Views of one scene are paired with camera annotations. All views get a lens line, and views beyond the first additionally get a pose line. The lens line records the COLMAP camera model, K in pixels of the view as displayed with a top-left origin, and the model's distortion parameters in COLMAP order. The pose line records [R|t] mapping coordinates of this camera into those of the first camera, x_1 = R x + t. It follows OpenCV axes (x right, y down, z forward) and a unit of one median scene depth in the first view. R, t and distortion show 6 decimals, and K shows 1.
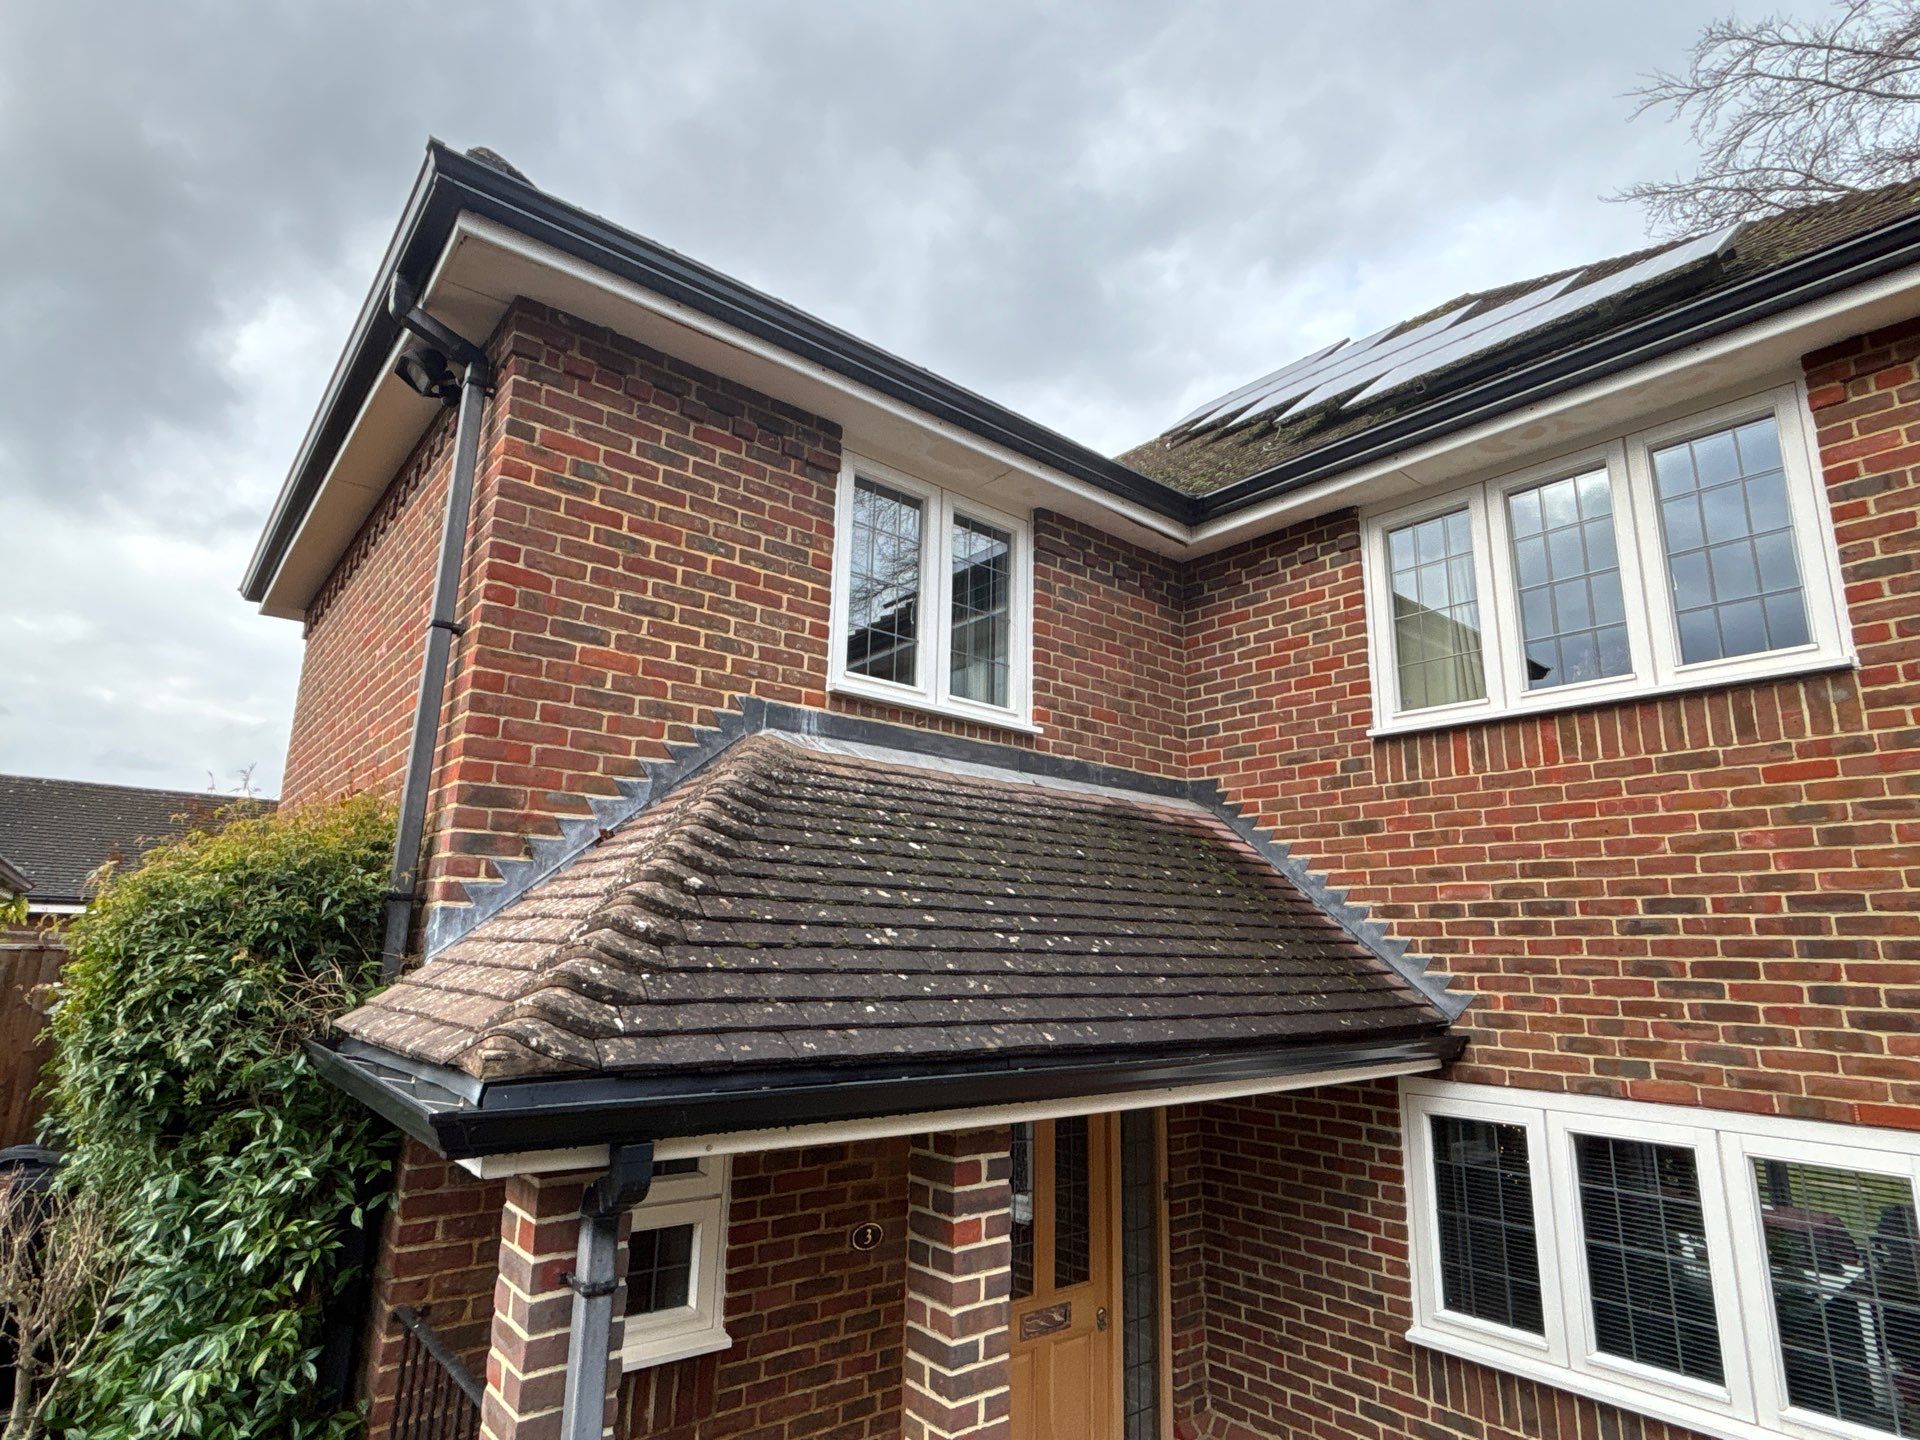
lens RADIAL K [[1012.7, 0, 952.2], [0, 1012.7, 723.3], [0, 0, 1]] dist [0.016298, -0.022595]
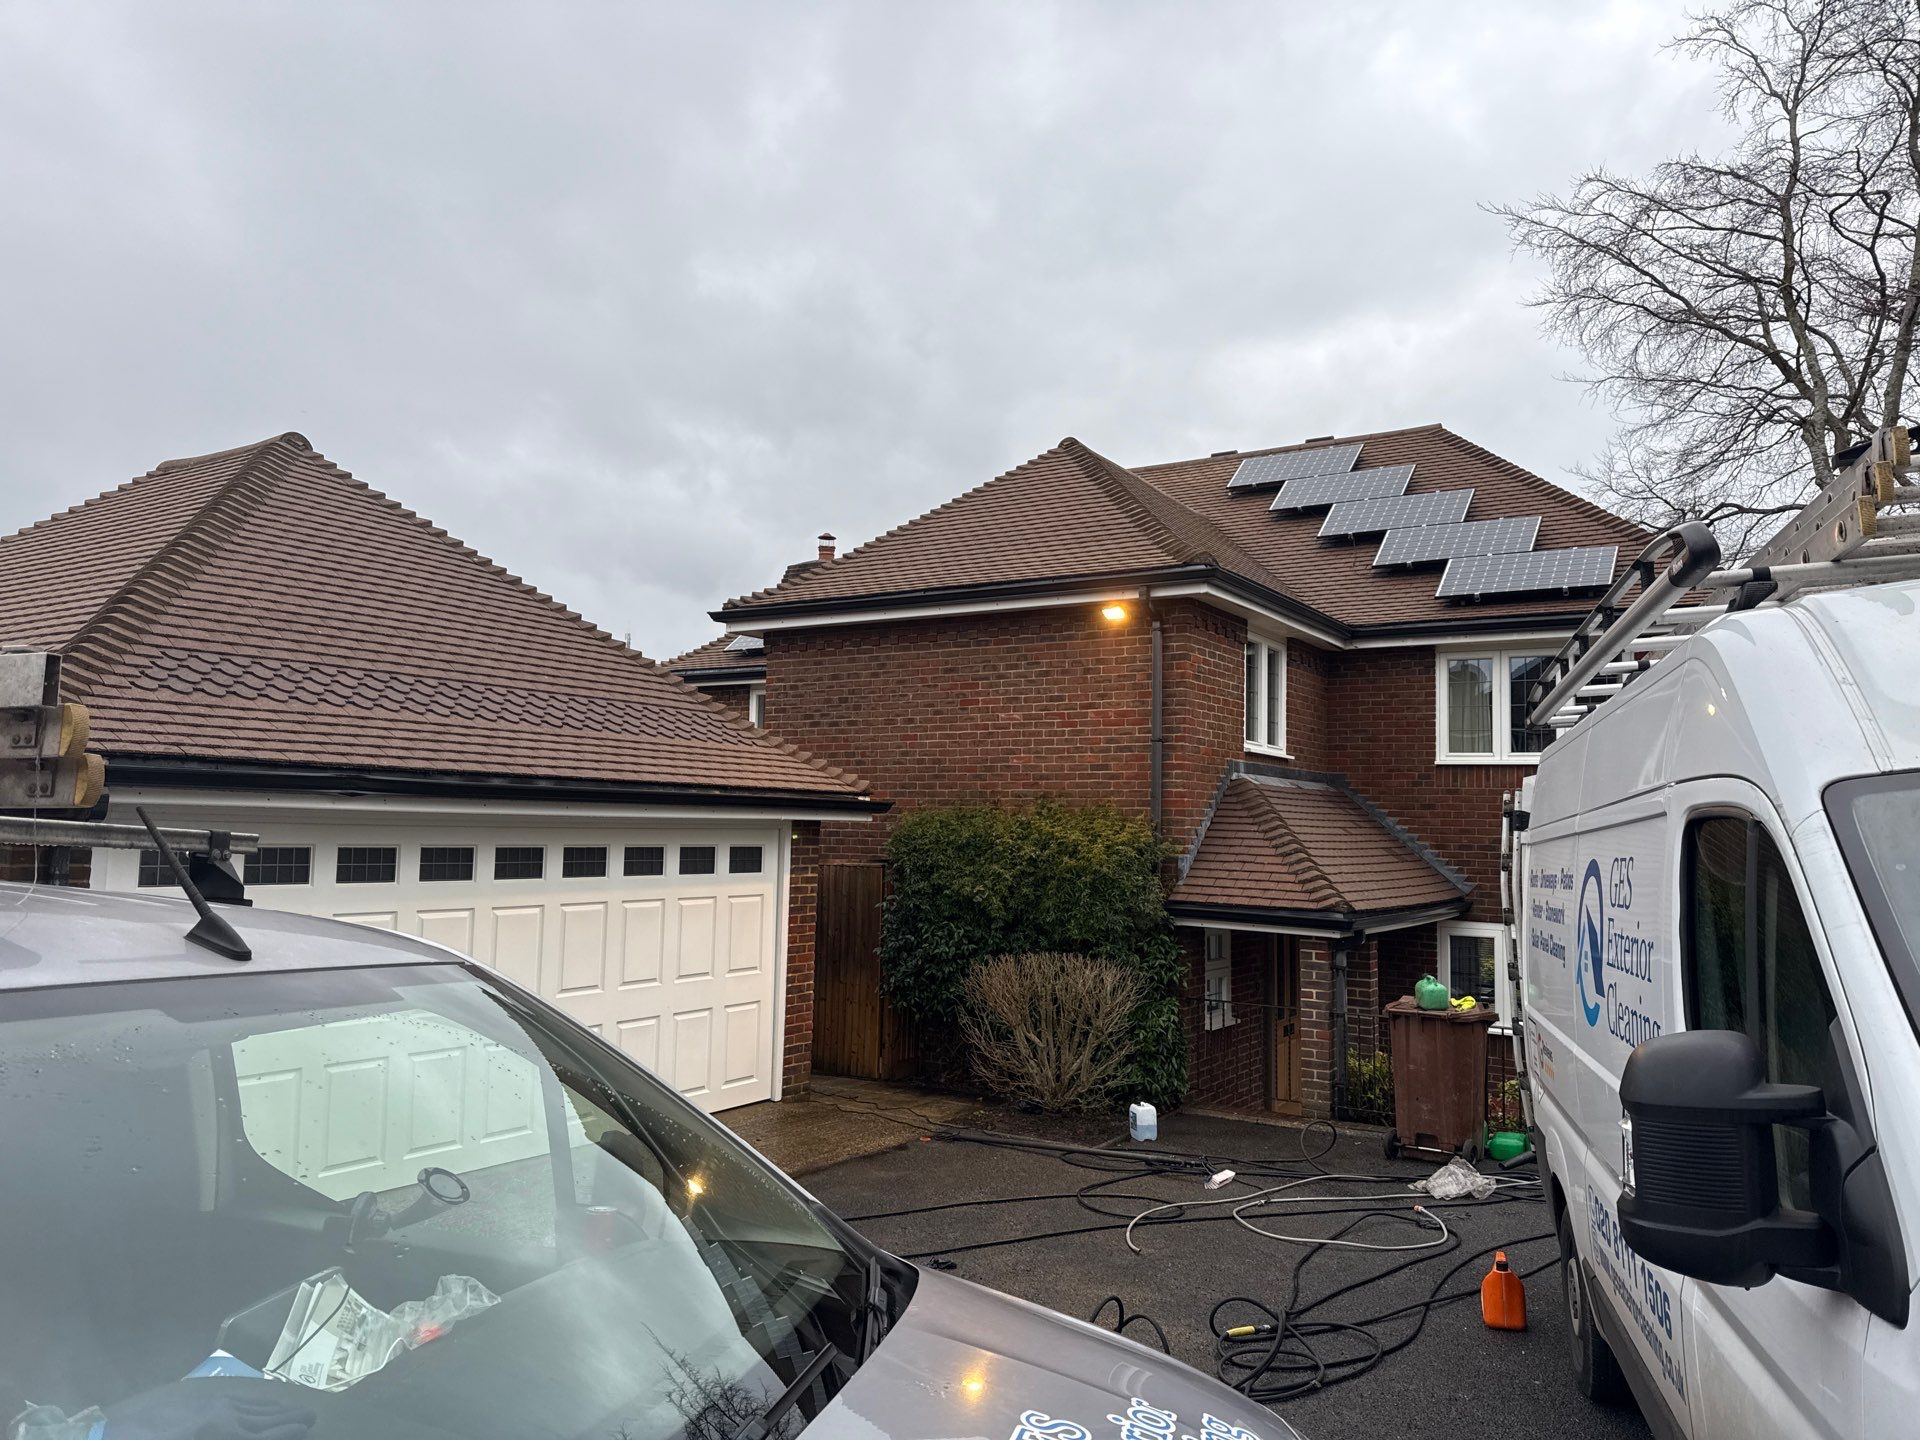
lens RADIAL K [[1329.7, 0, 962.0], [0, 1329.7, 730.8], [0, 0, 1]] dist [0.121858, -0.152698]
pose [[0.949705, 0.022981, 0.312302, -1.647117], [-0.072408, 0.986392, 0.147606, -0.468803], [-0.304660, -0.162795, 0.938445, -1.544758]]
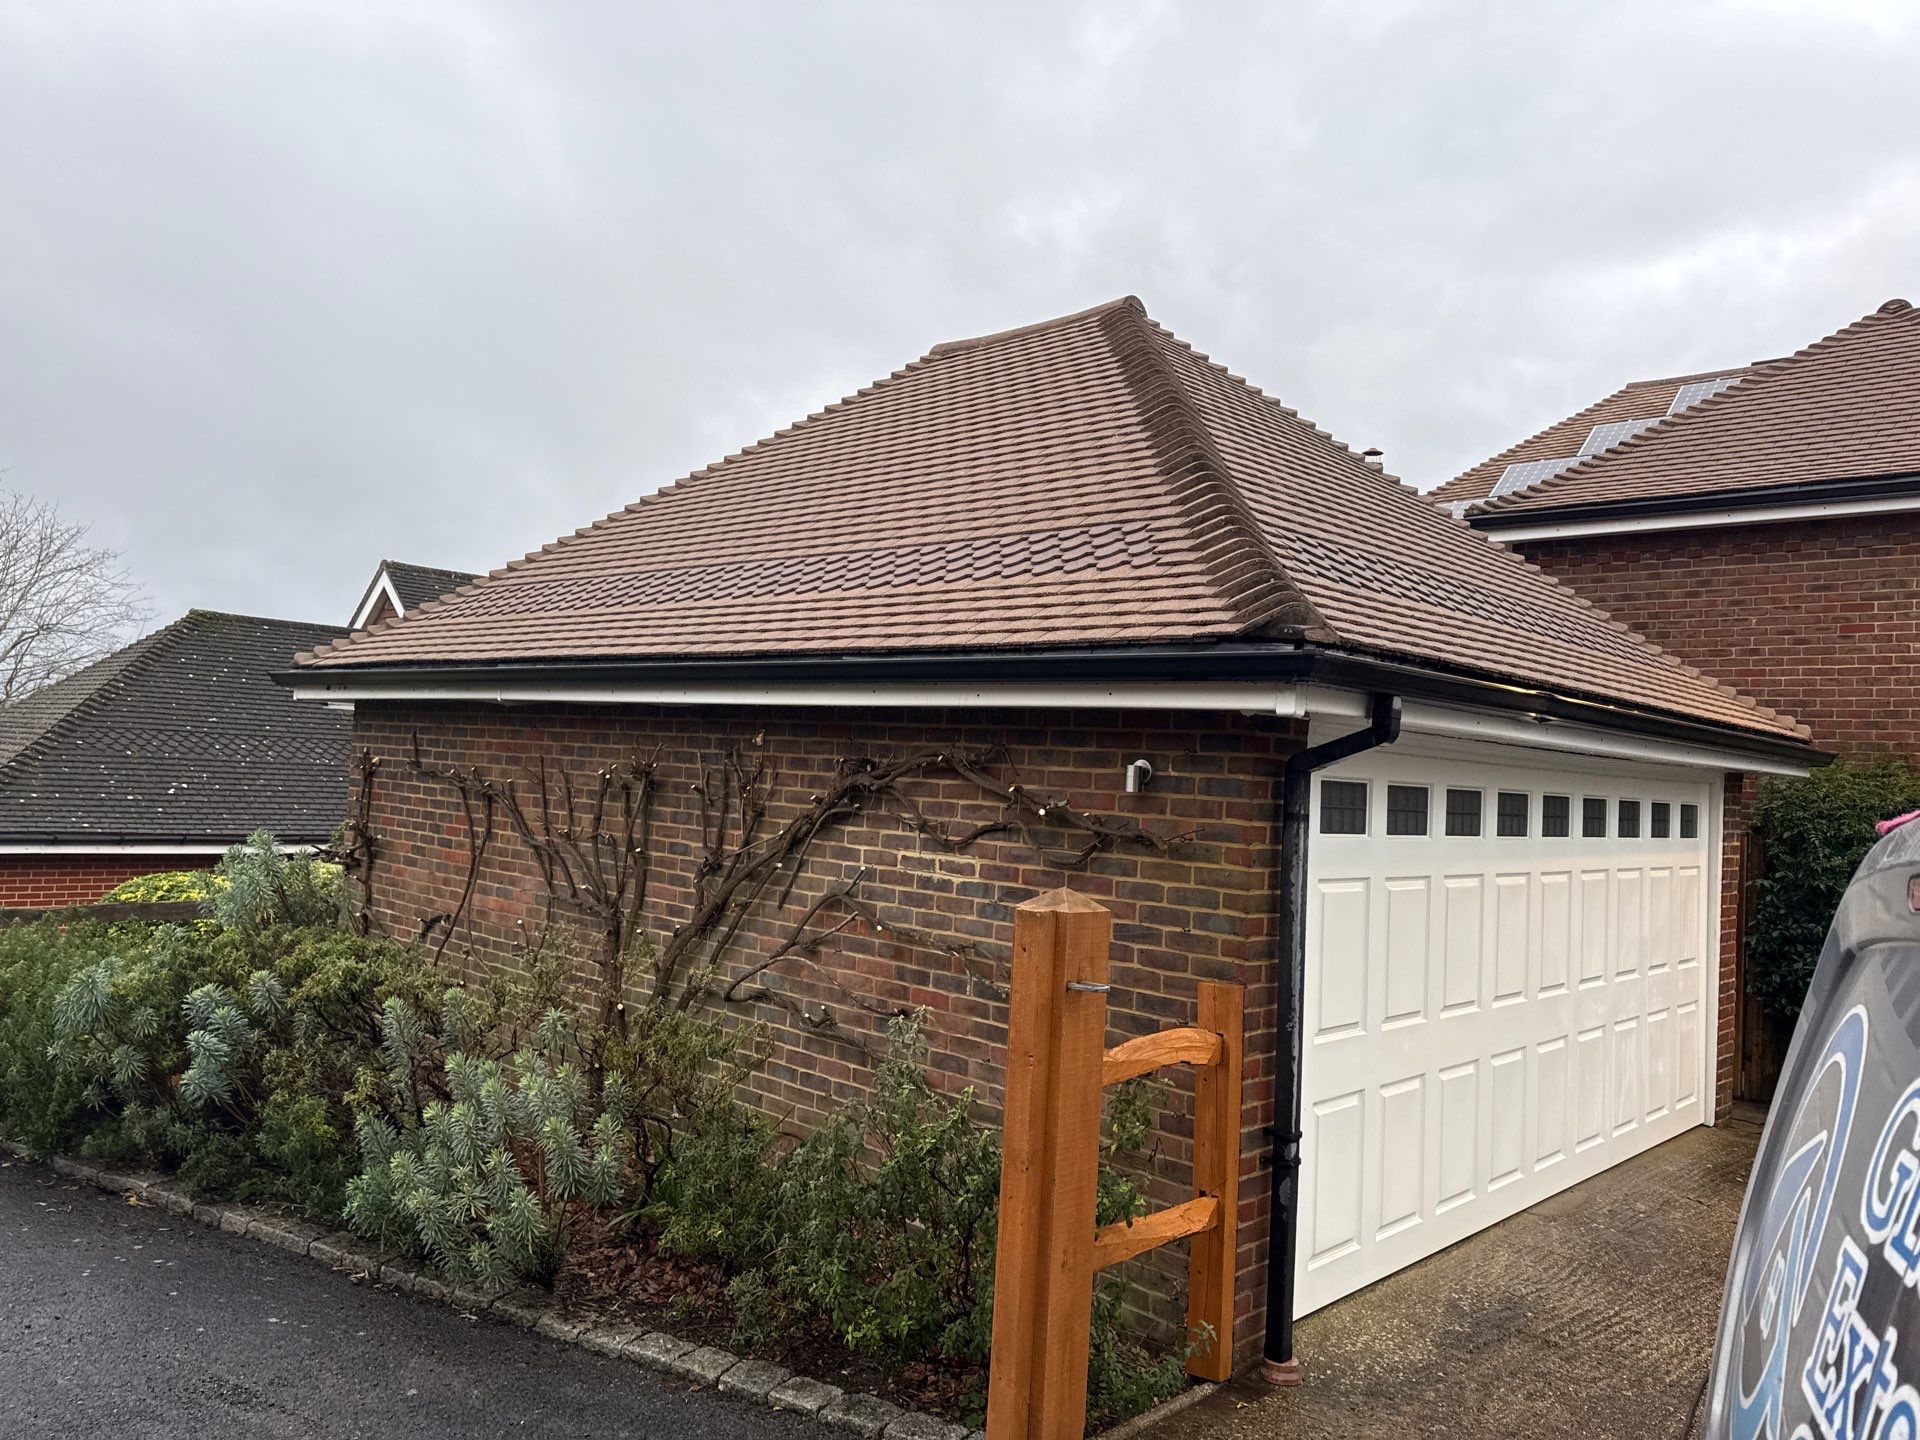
lens RADIAL K [[1329.7, 0, 962.0], [0, 1329.7, 730.8], [0, 0, 1]] dist [0.121858, -0.152698]
pose [[0.994809, 0.040057, 0.093541, -2.456391], [-0.058333, 0.977712, 0.201684, -0.308601], [-0.083378, -0.206093, 0.974974, -0.968405]]
